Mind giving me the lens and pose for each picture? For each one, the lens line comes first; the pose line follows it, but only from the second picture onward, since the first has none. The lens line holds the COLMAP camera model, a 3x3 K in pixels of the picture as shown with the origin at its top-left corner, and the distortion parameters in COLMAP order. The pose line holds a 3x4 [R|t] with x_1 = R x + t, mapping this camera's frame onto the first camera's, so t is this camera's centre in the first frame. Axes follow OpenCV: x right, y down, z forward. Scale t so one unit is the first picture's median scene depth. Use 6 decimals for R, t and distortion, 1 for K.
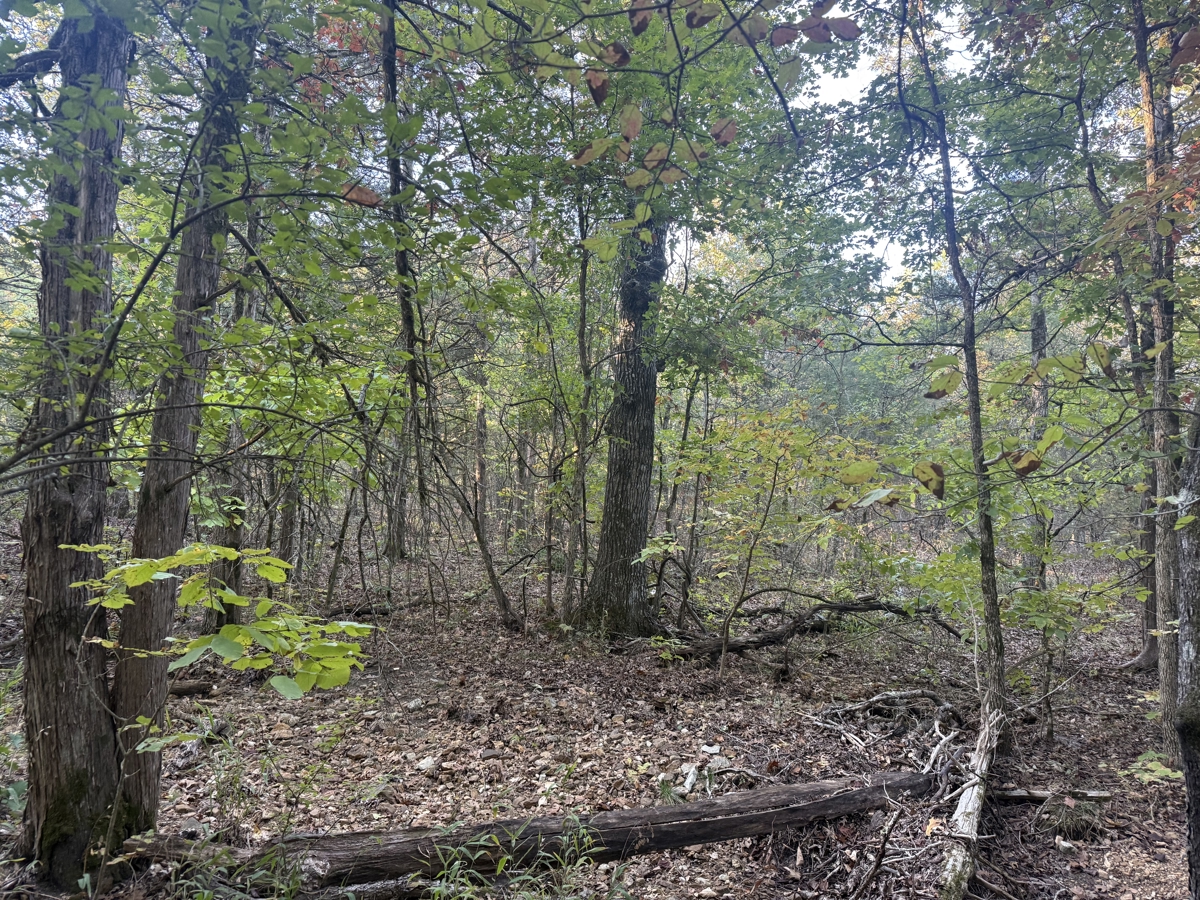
lens RADIAL K [[826.6, 0, 600.0], [0, 826.6, 450.0], [0, 0, 1]] dist [0.097352, -0.150166]
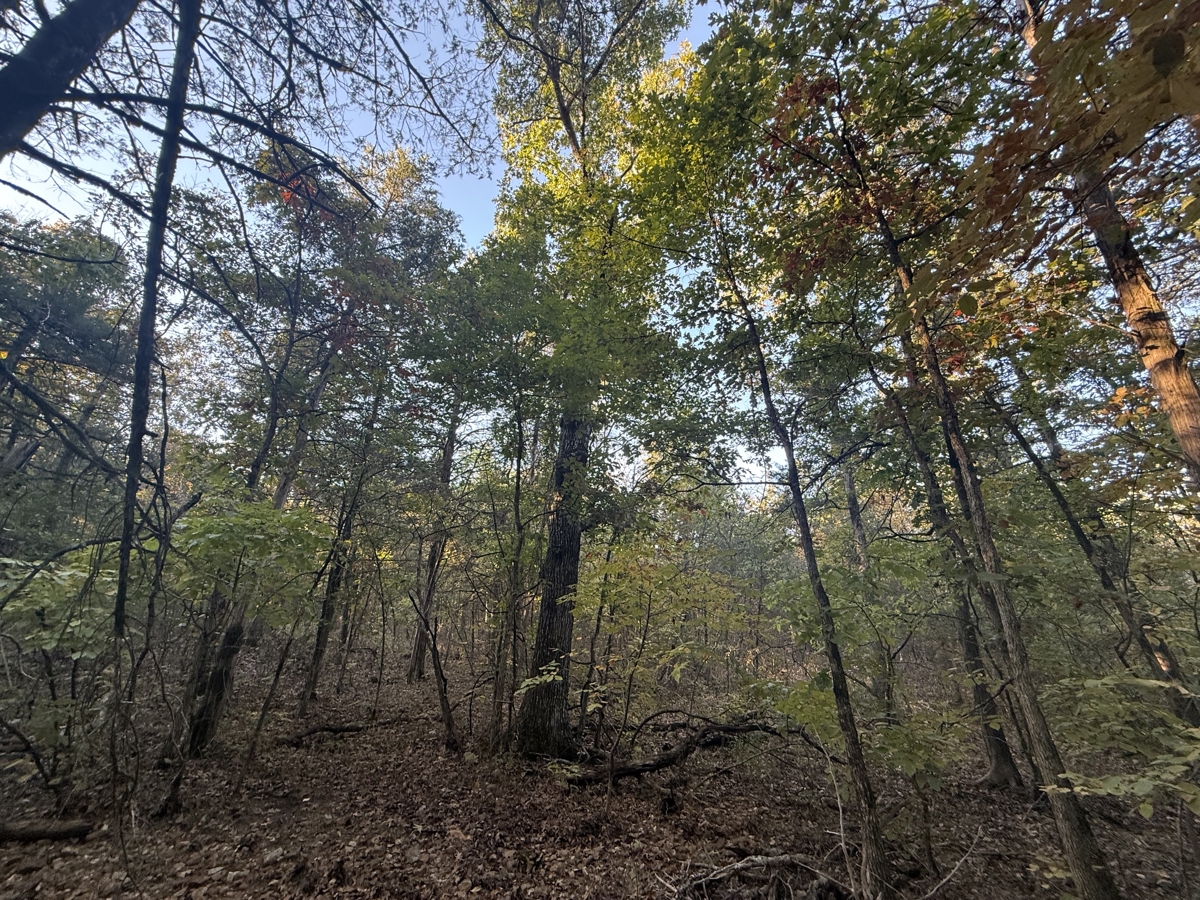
lens RADIAL K [[464.5, 0, 600.0], [0, 464.5, 450.0], [0, 0, 1]] dist [-0.000110, 0.000002]
pose [[0.999837, -0.010779, -0.014478, 0.131041], [0.005746, 0.950461, -0.310792, 0.020020], [0.017110, 0.310658, 0.950368, 0.267544]]
